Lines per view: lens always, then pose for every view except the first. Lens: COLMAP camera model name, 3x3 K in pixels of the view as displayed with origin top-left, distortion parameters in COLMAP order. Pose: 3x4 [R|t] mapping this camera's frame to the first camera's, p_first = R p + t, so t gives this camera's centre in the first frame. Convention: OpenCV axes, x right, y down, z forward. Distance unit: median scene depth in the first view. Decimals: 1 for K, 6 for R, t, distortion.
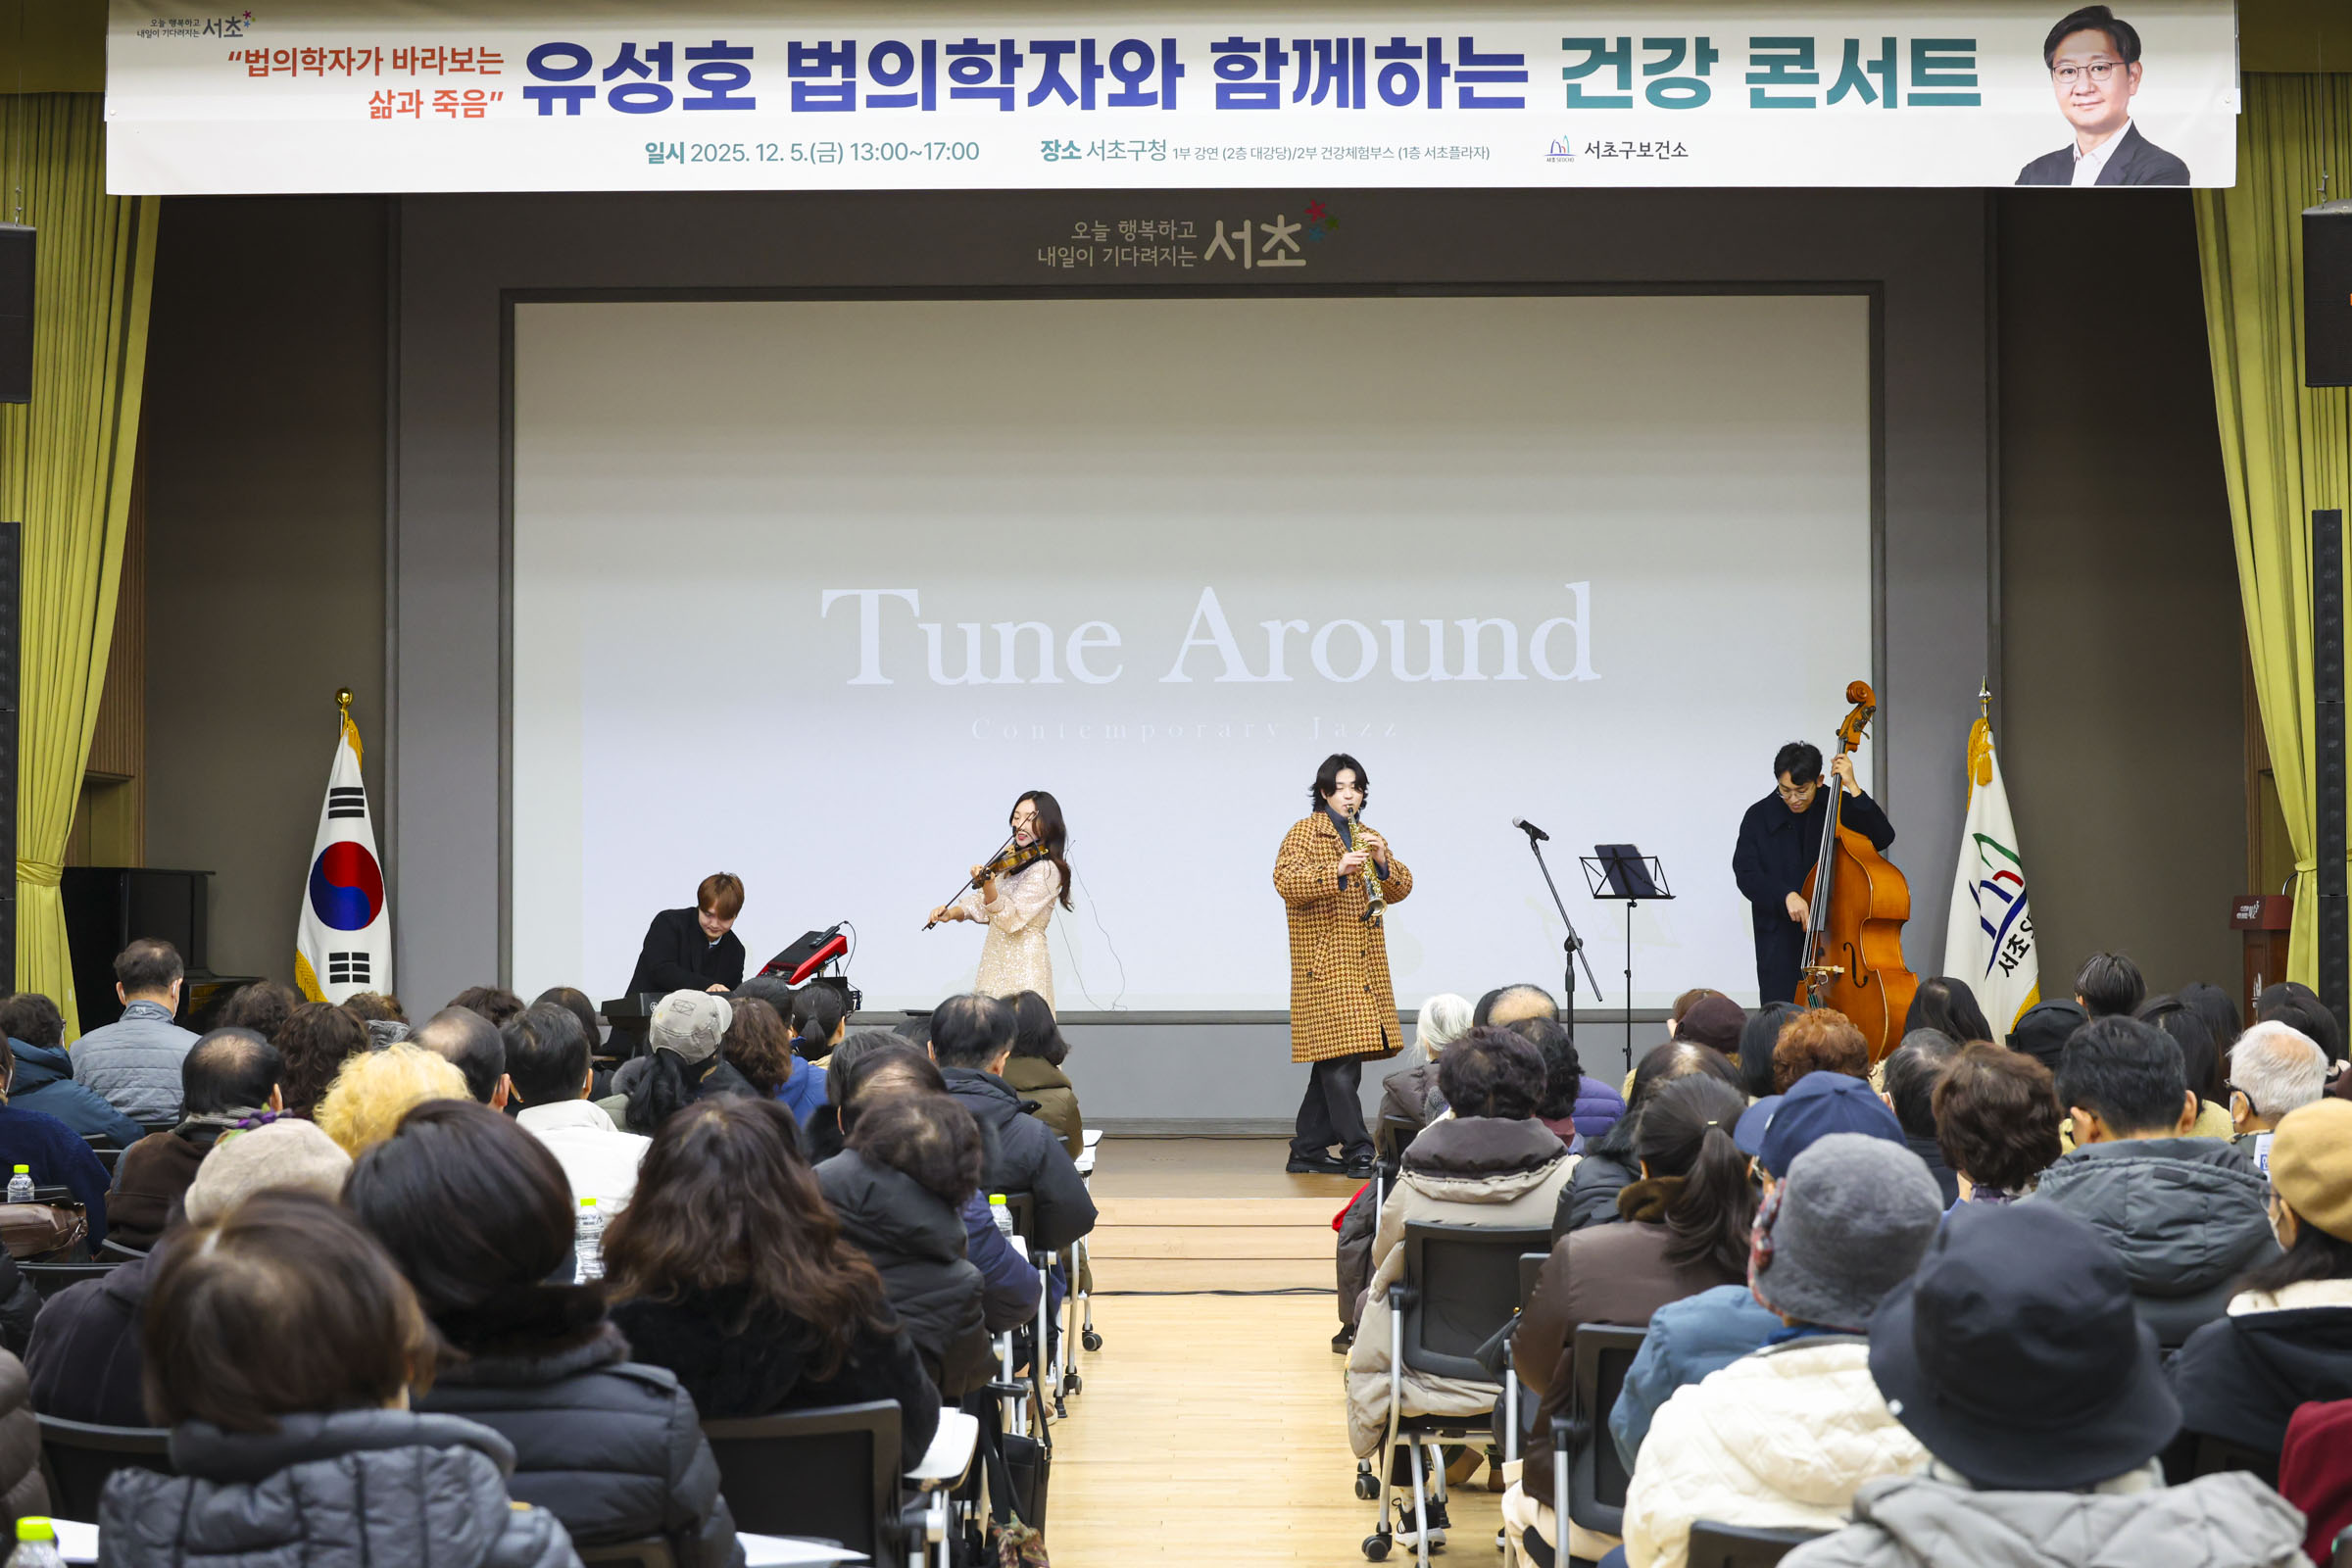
lens RADIAL K [[3636.4, 0, 1175.0], [0, 3636.4, 785.0], [0, 0, 1]] dist [-0.027766, 0.000000]
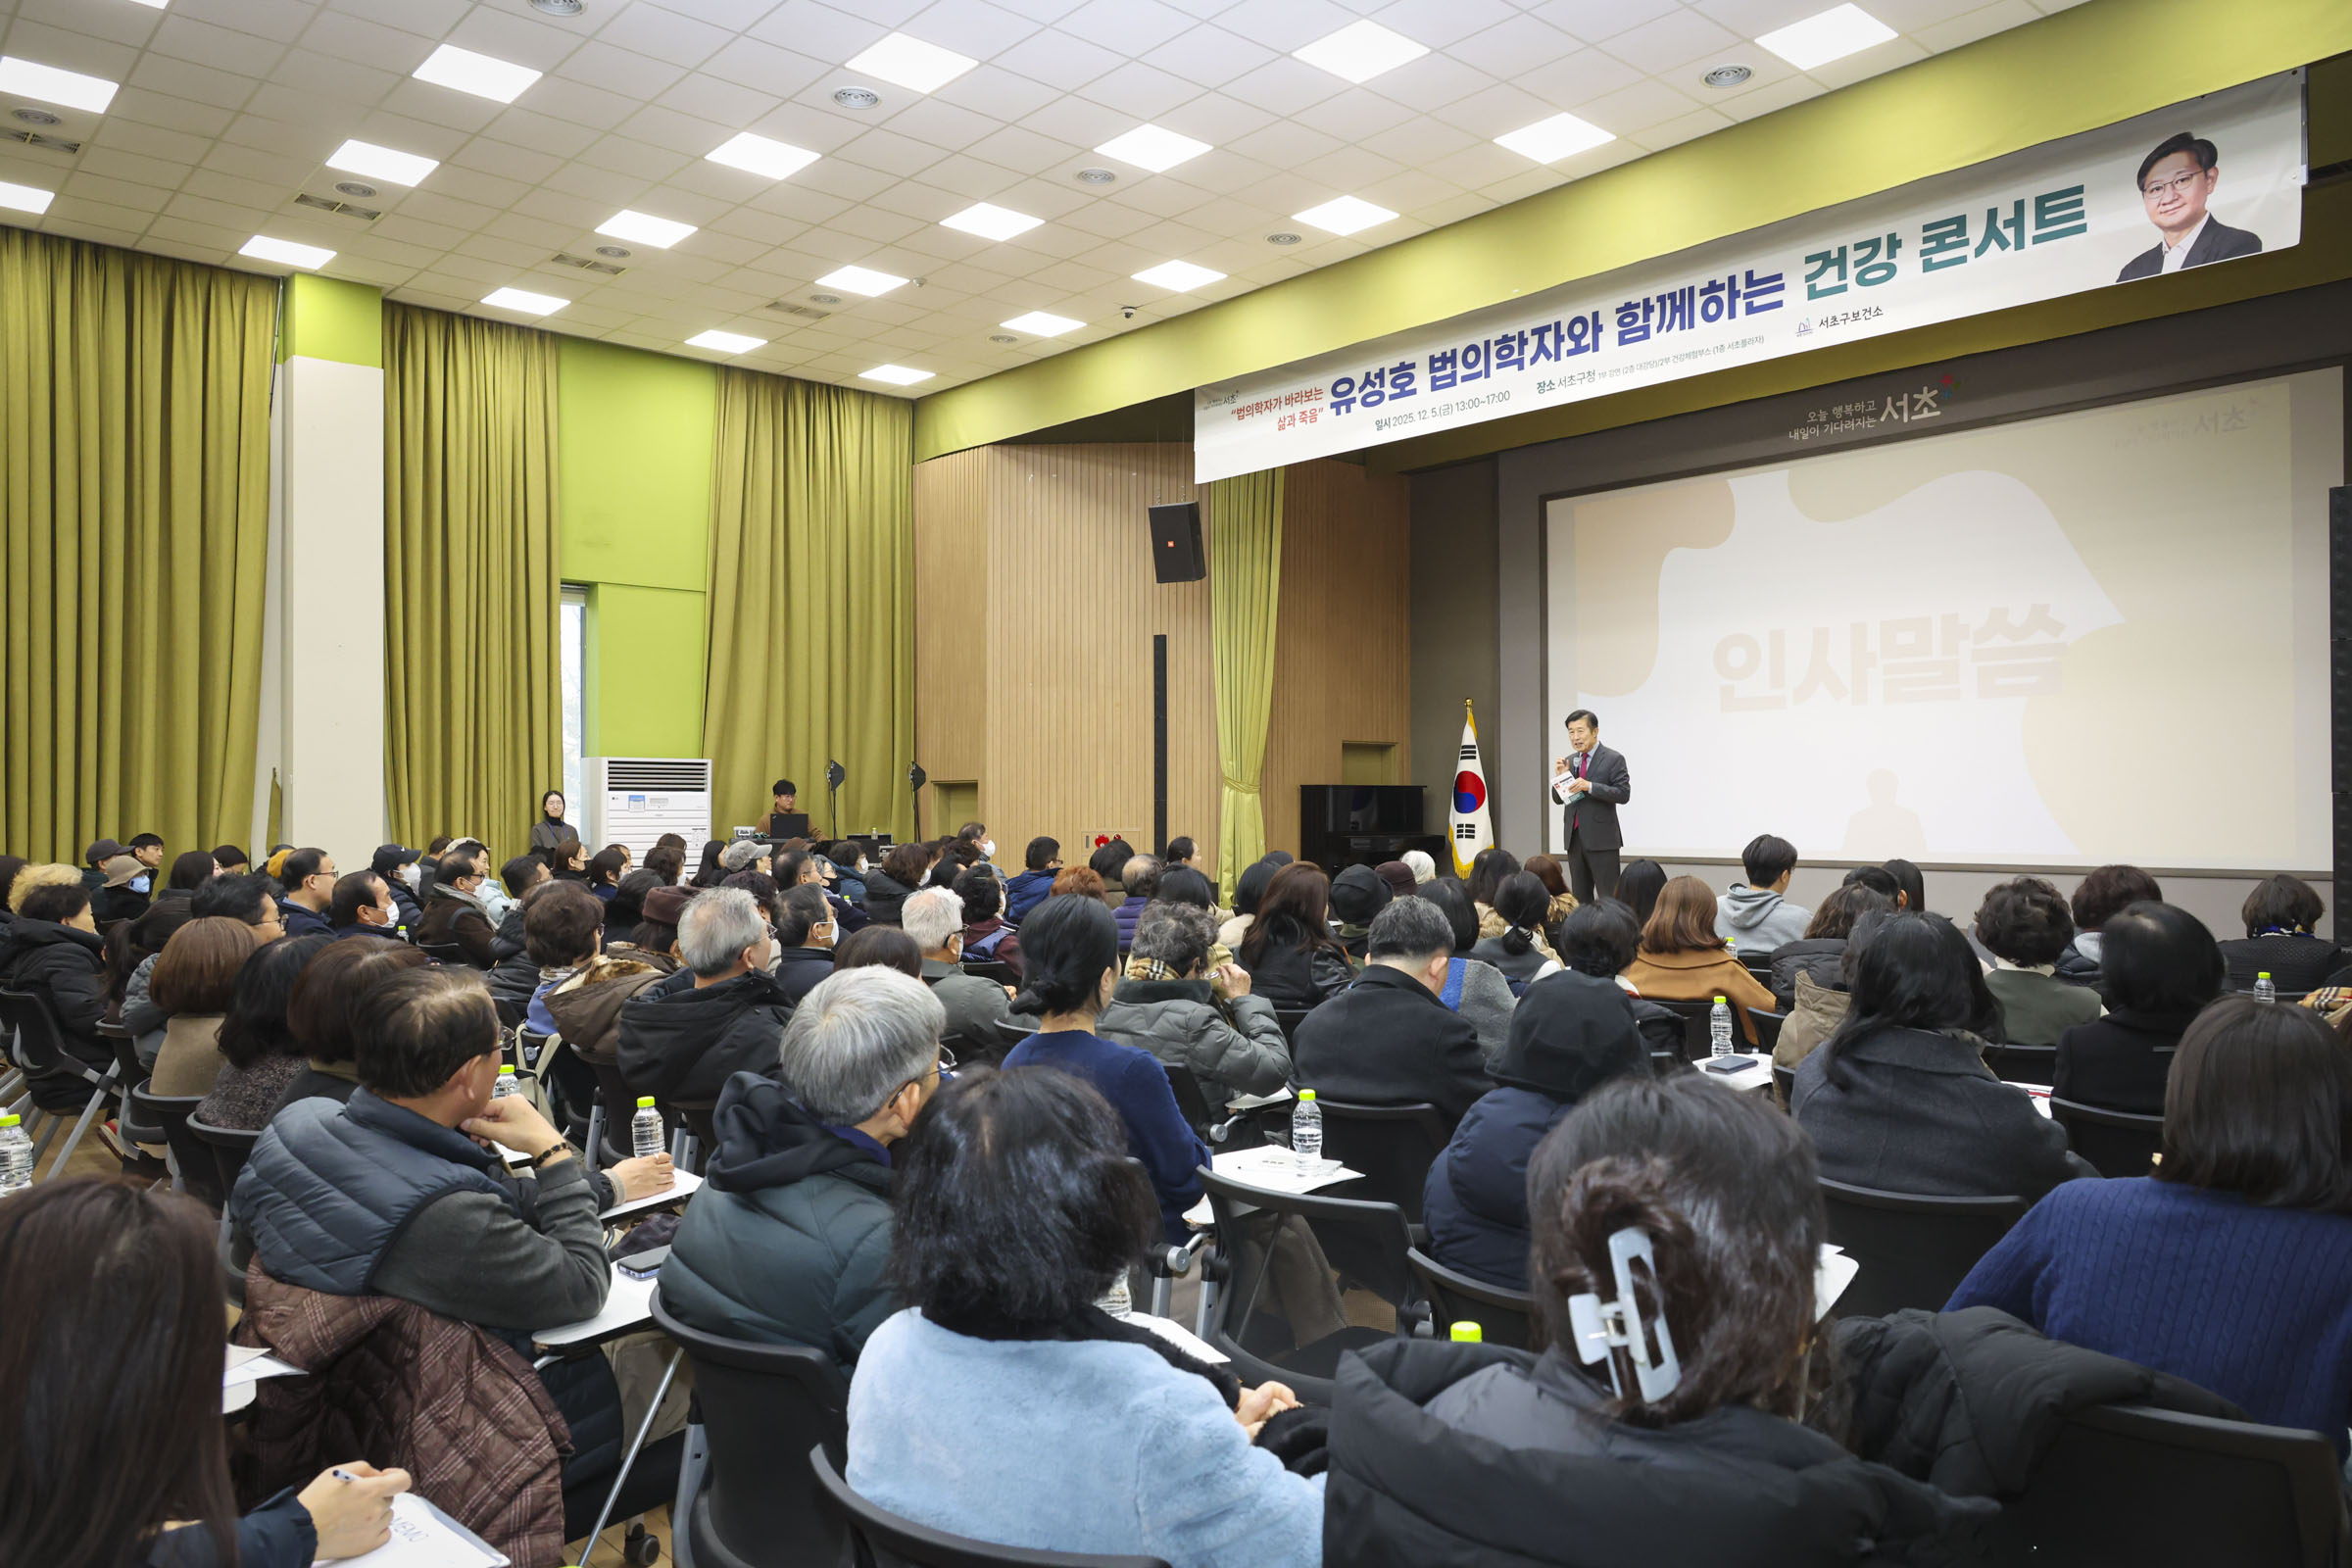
lens RADIAL K [[1637.0, 0, 1173.1], [0, 1637.0, 792.6], [0, 0, 1]] dist [0.009178, 0.005755]
pose [[0.675096, -0.001813, -0.737727, 0.448489], [0.020818, 0.999646, 0.016594, 0.011292], [0.737436, -0.026560, 0.674895, 0.303108]]
